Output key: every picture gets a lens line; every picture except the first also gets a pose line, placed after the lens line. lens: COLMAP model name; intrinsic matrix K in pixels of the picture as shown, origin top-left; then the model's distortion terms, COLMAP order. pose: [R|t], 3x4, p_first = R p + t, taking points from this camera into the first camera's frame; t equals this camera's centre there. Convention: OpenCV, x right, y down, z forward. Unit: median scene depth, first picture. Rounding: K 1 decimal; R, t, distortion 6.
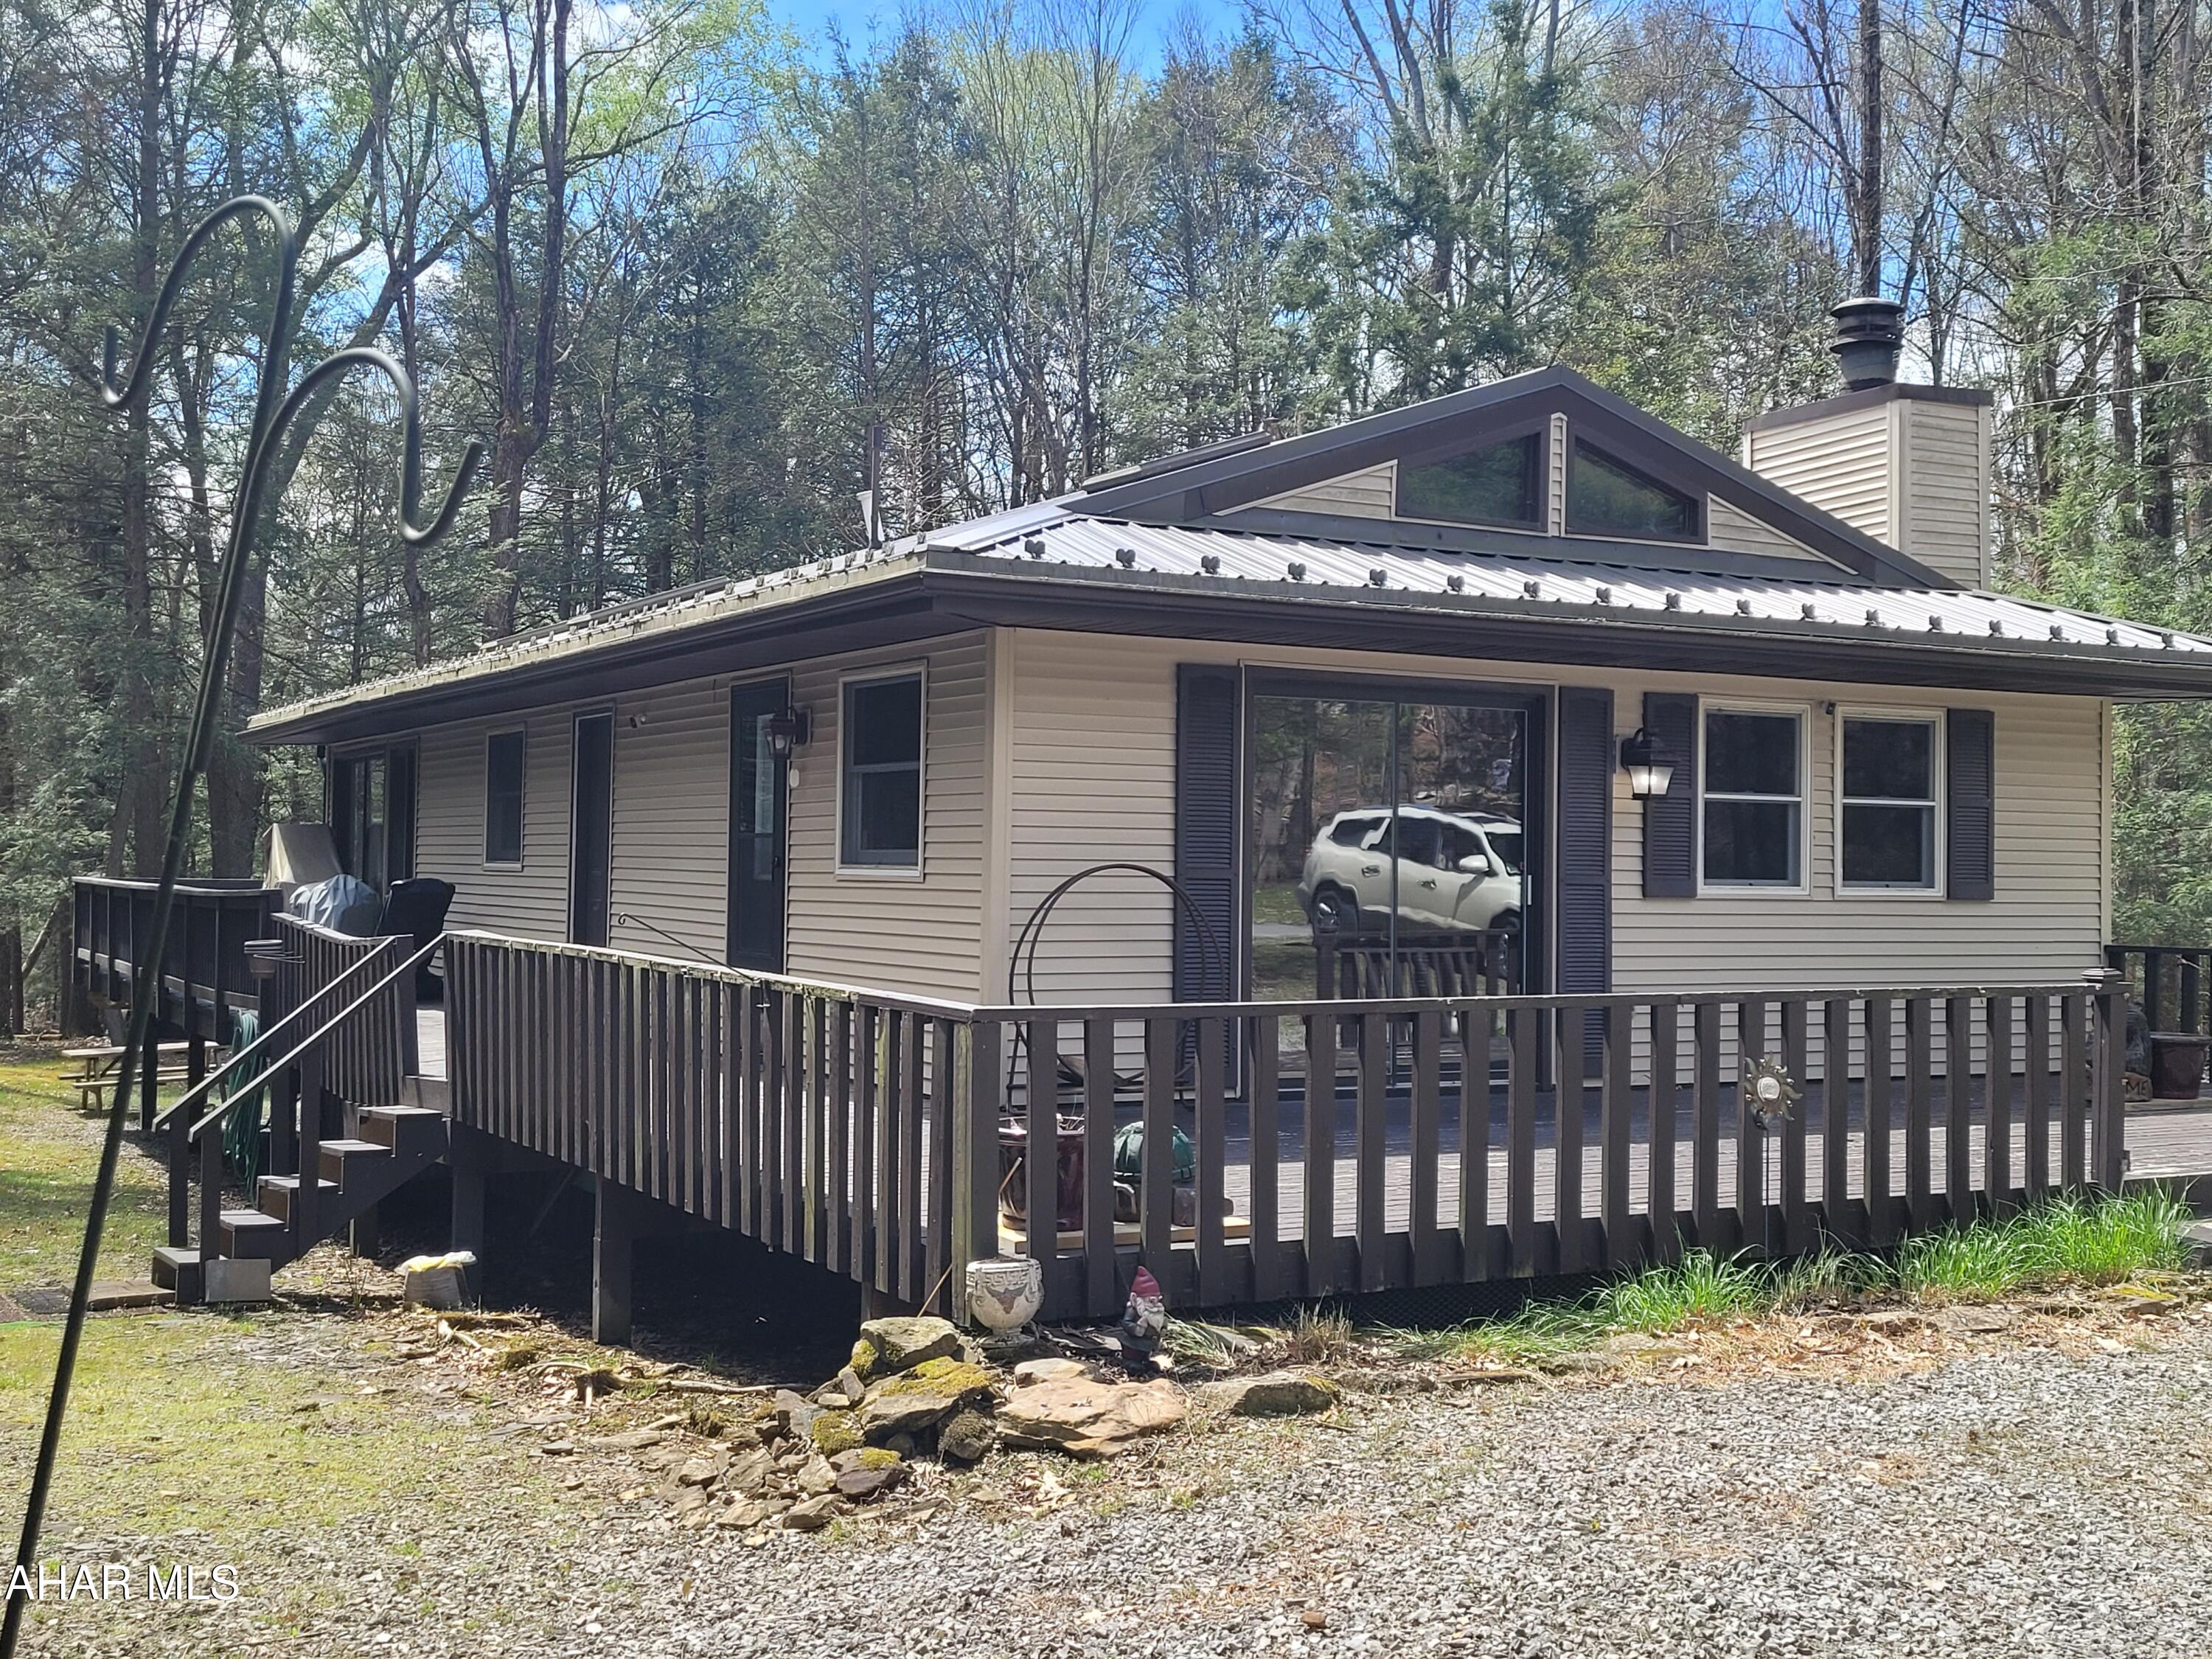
lens RADIAL K [[2505.8, 0, 1097.5], [0, 2505.8, 843.7], [0, 0, 1]] dist [0.046227, 0.000000]
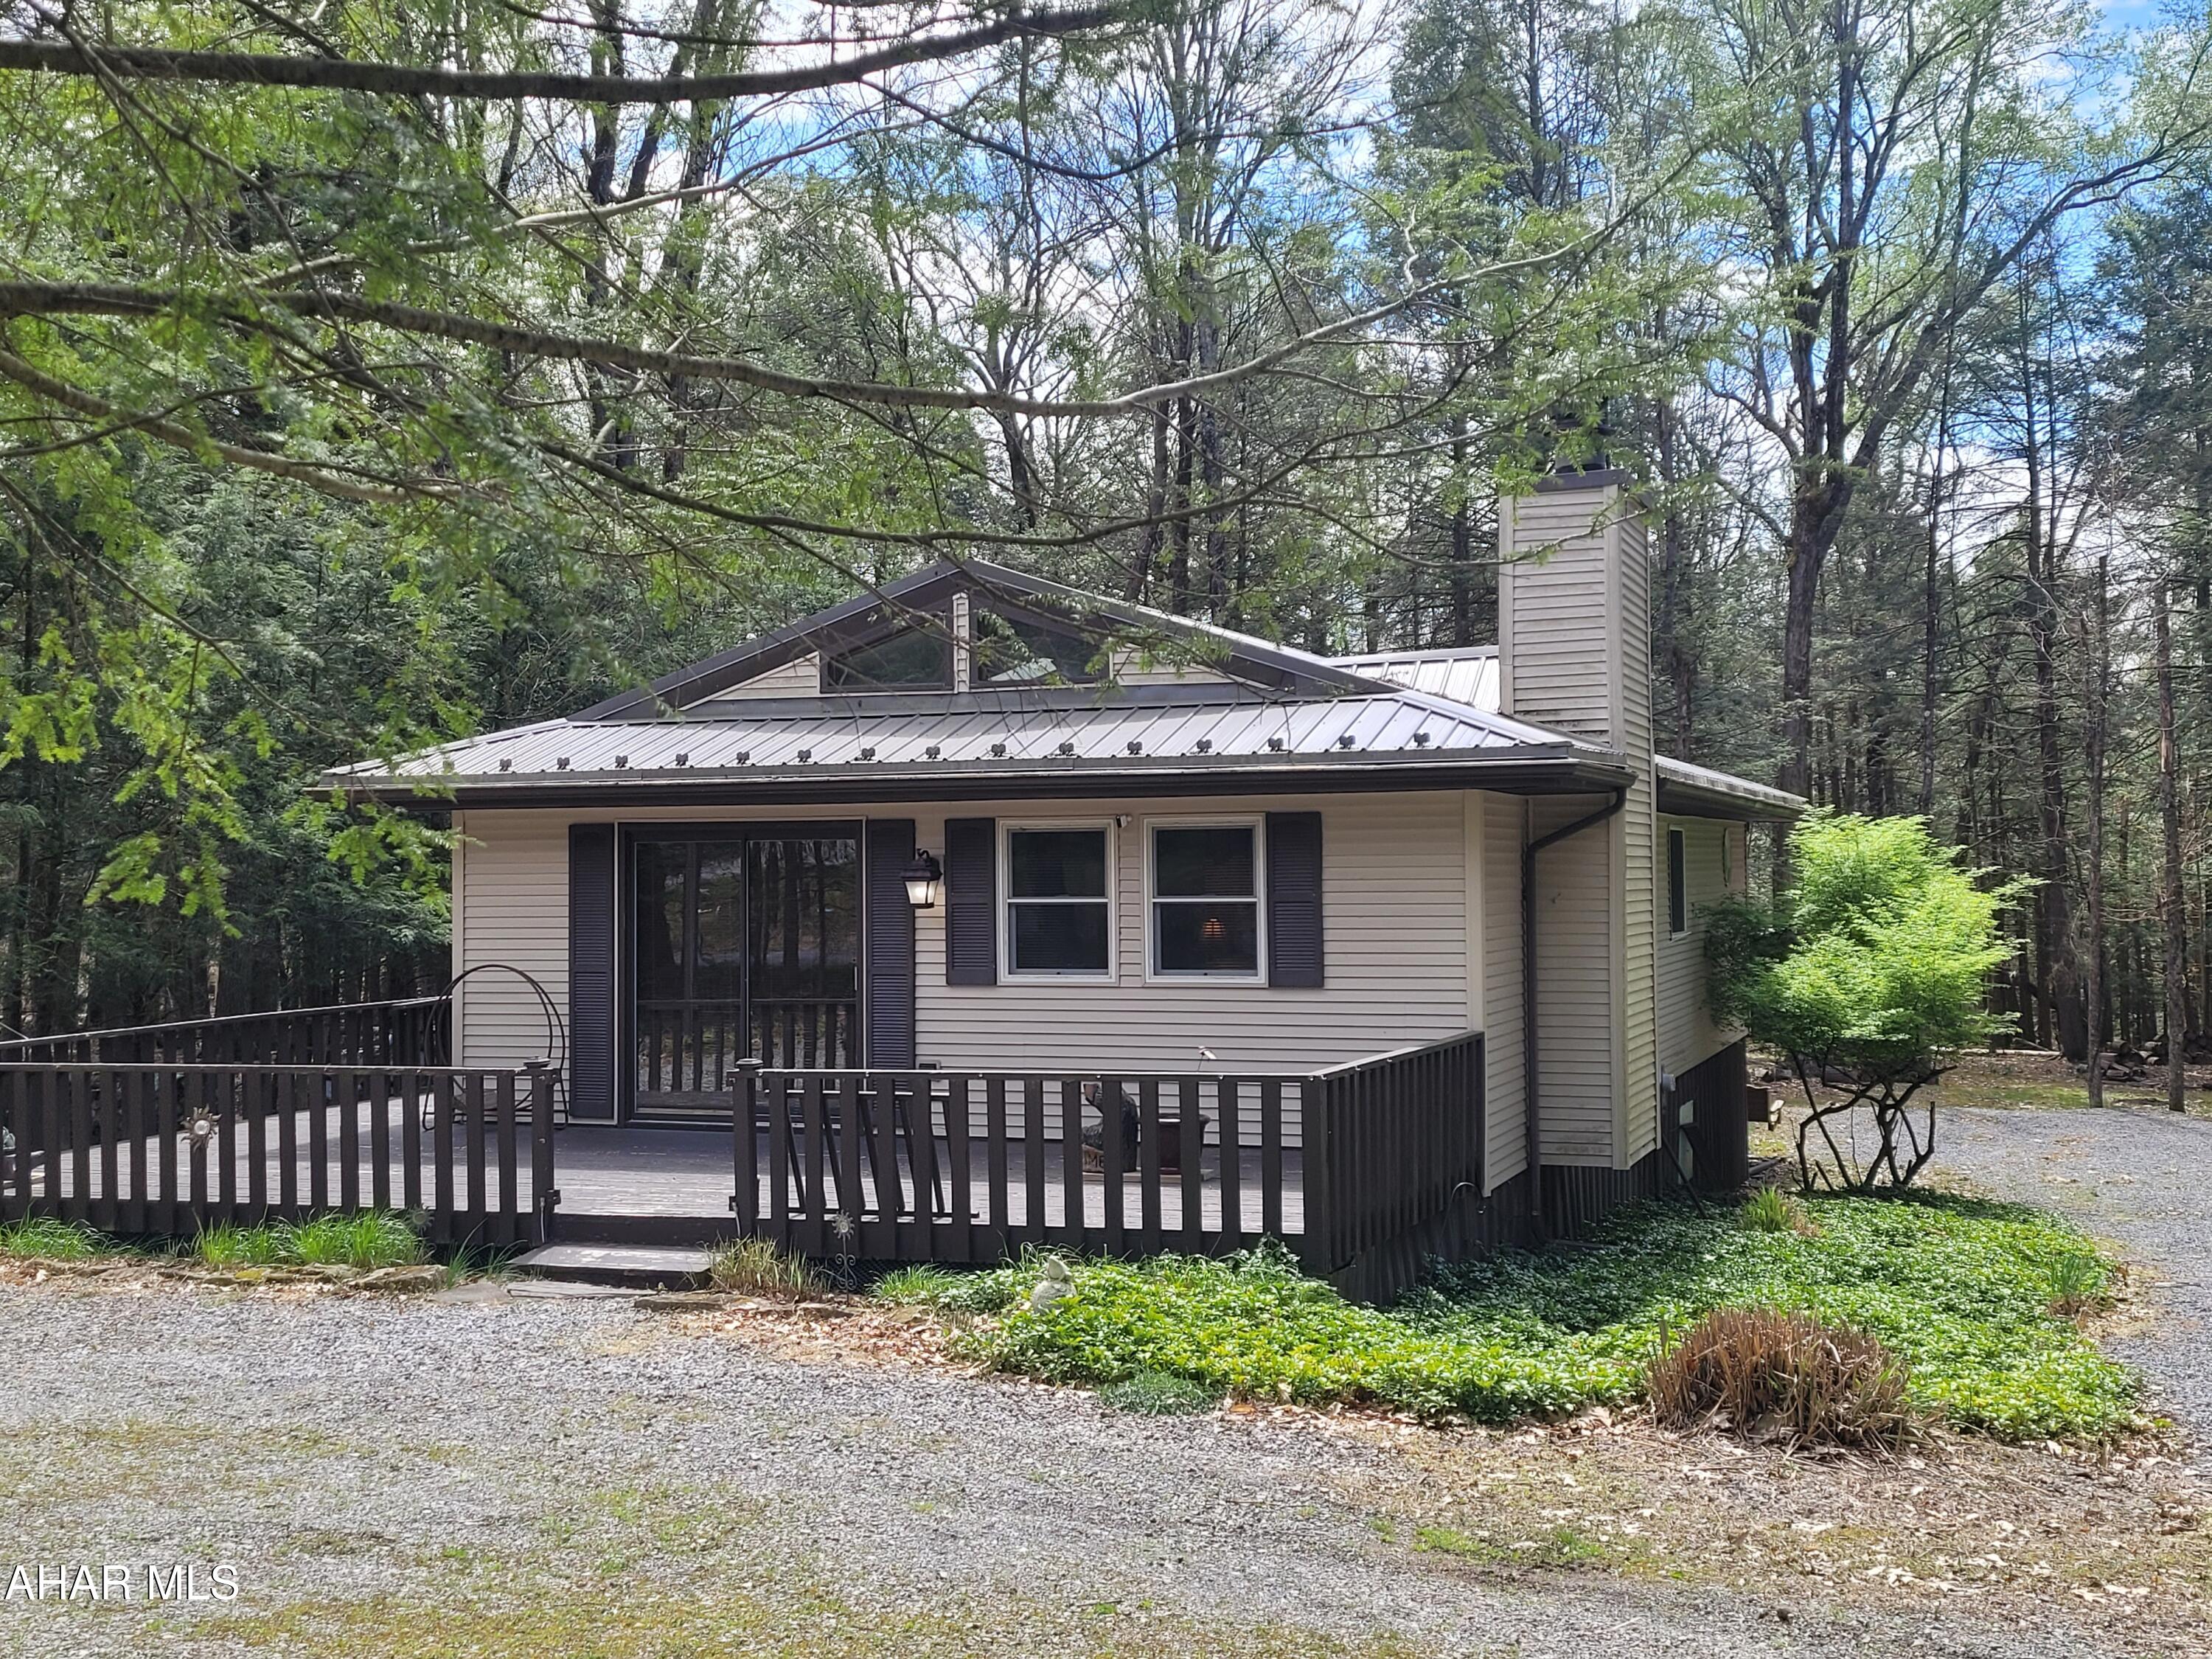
lens RADIAL K [[2505.8, 0, 1090.7], [0, 2505.8, 862.4], [0, 0, 1]] dist [0.046227, 0.000000]
pose [[0.660171, -0.021689, -0.750802, 1.152122], [0.026839, 0.999626, -0.005278, -0.029487], [0.750635, -0.016666, 0.660507, 0.229541]]
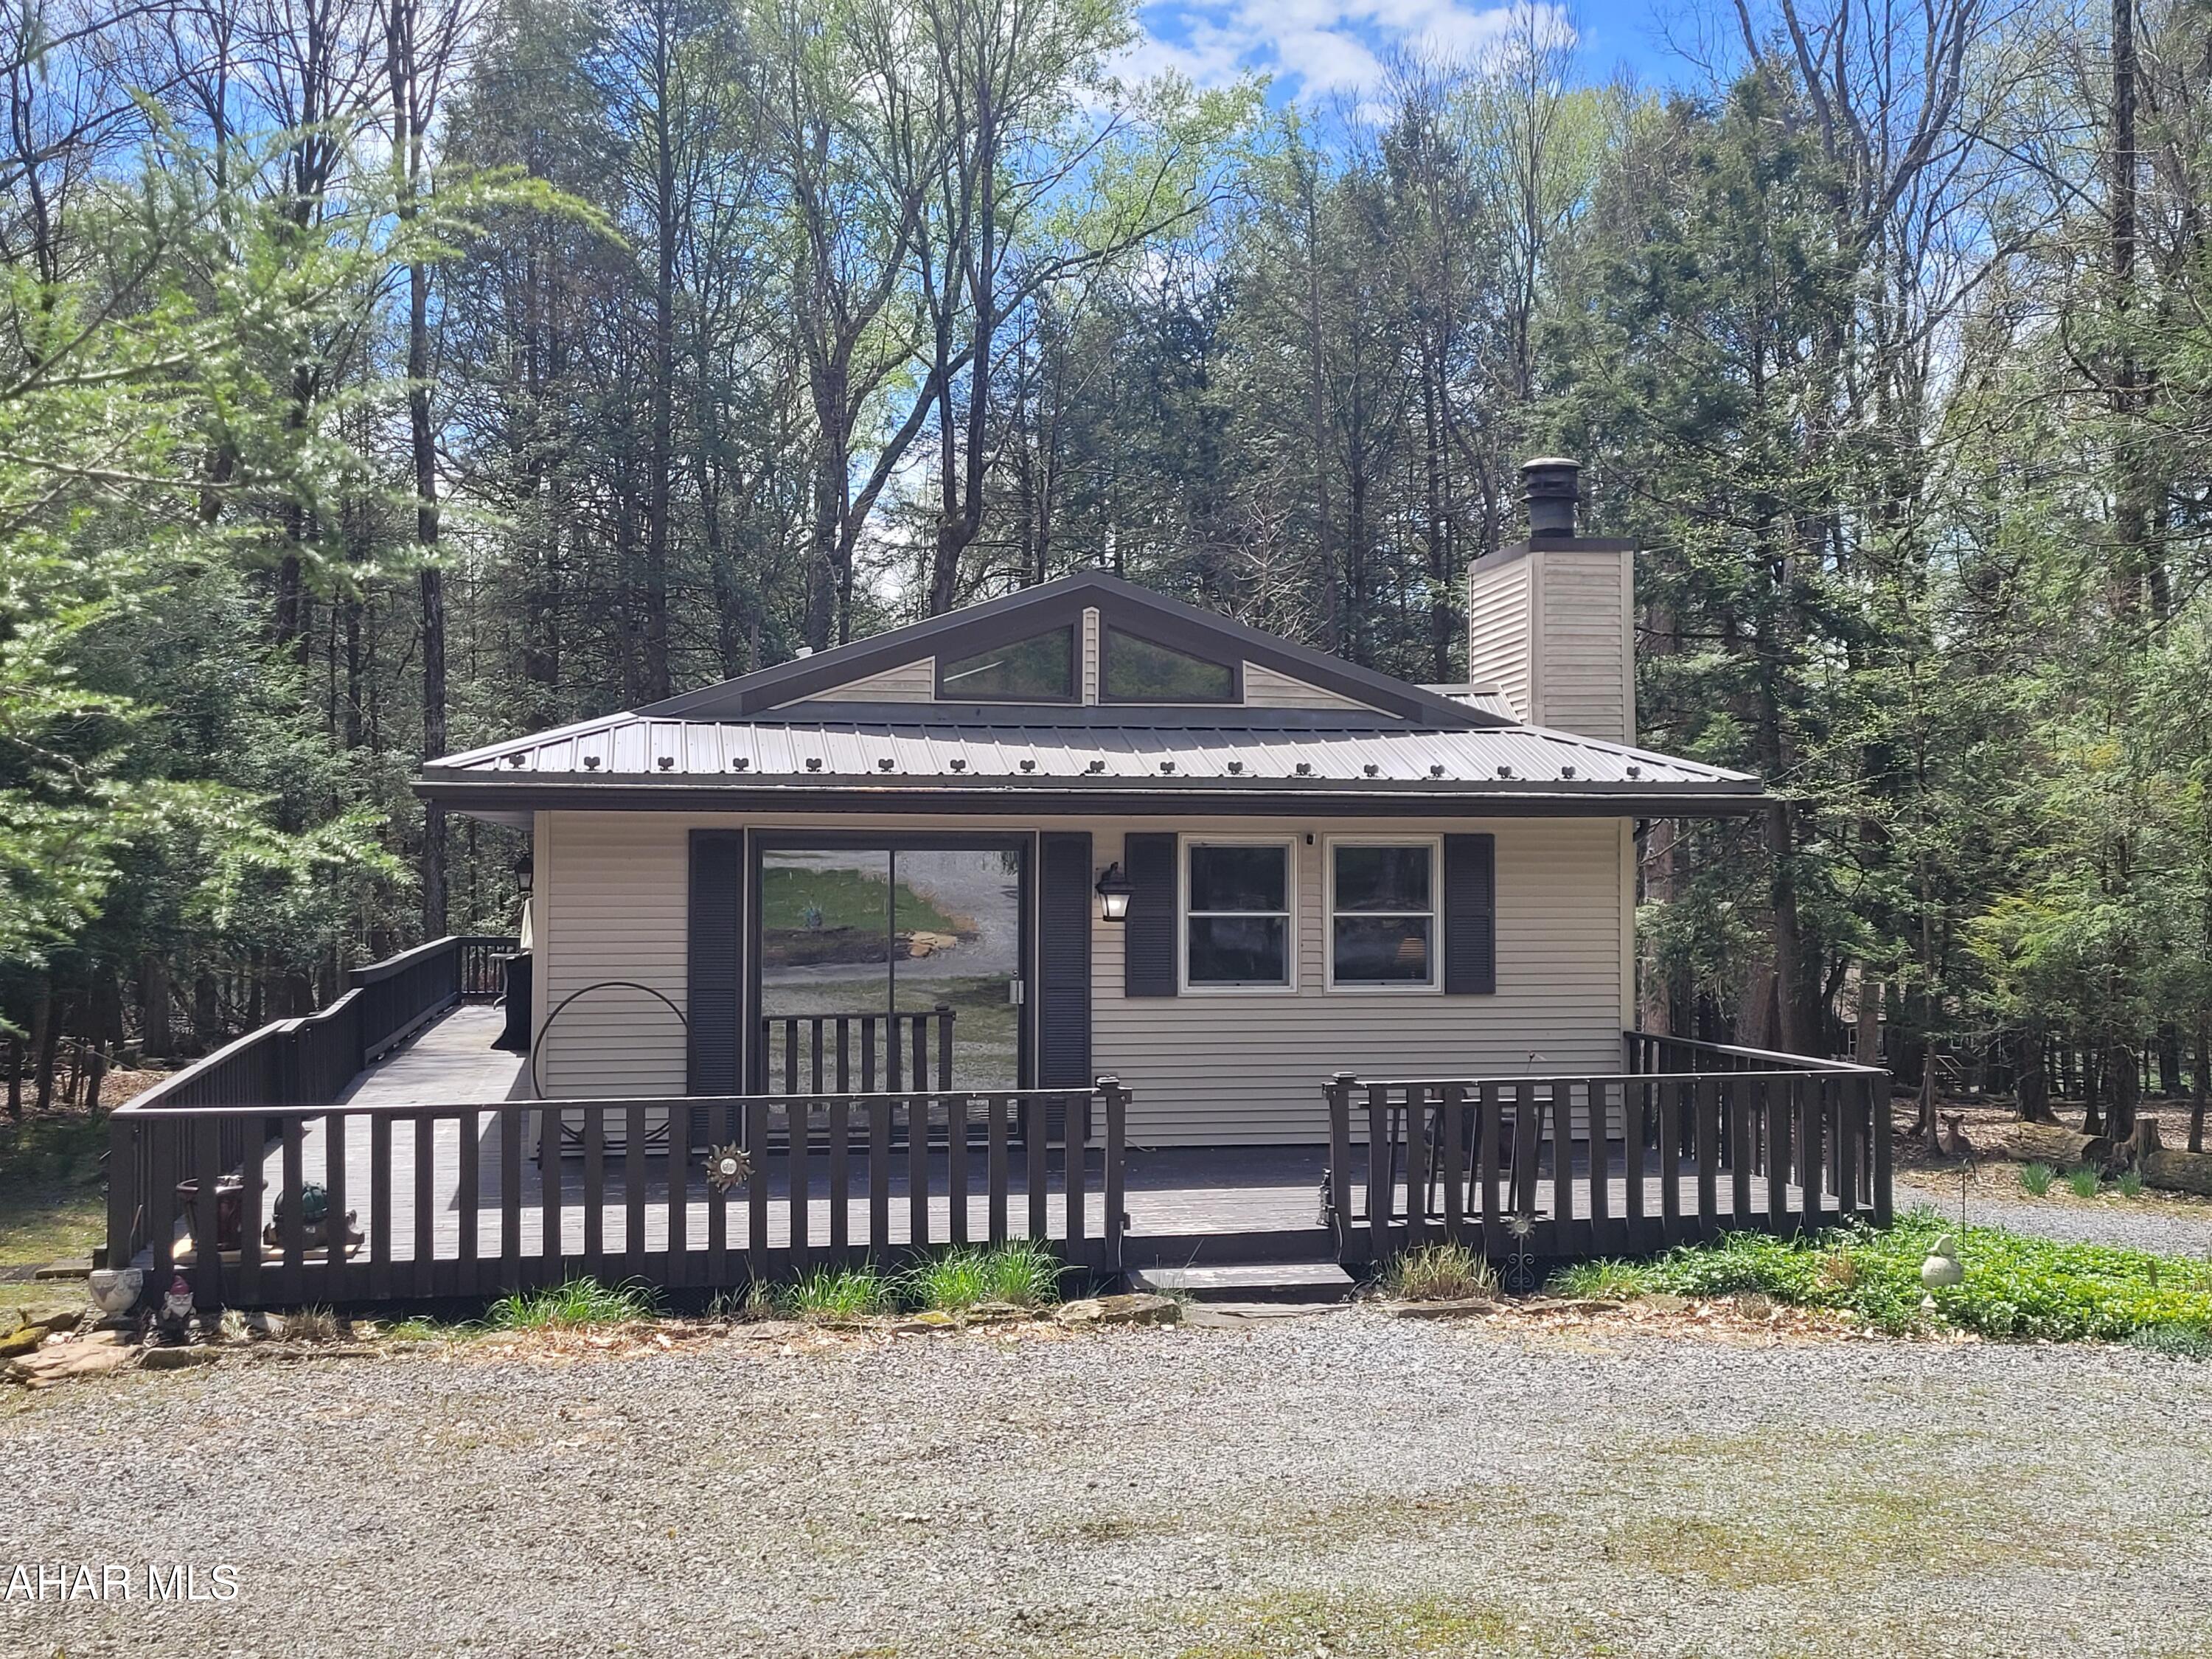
lens RADIAL K [[2505.8, 0, 1102.2], [0, 2505.8, 835.8], [0, 0, 1]] dist [0.046227, 0.000000]
pose [[0.950969, -0.014646, -0.308941, 0.573371], [0.013729, 0.999893, -0.005142, -0.050899], [0.308983, 0.000648, 0.951067, -0.186353]]
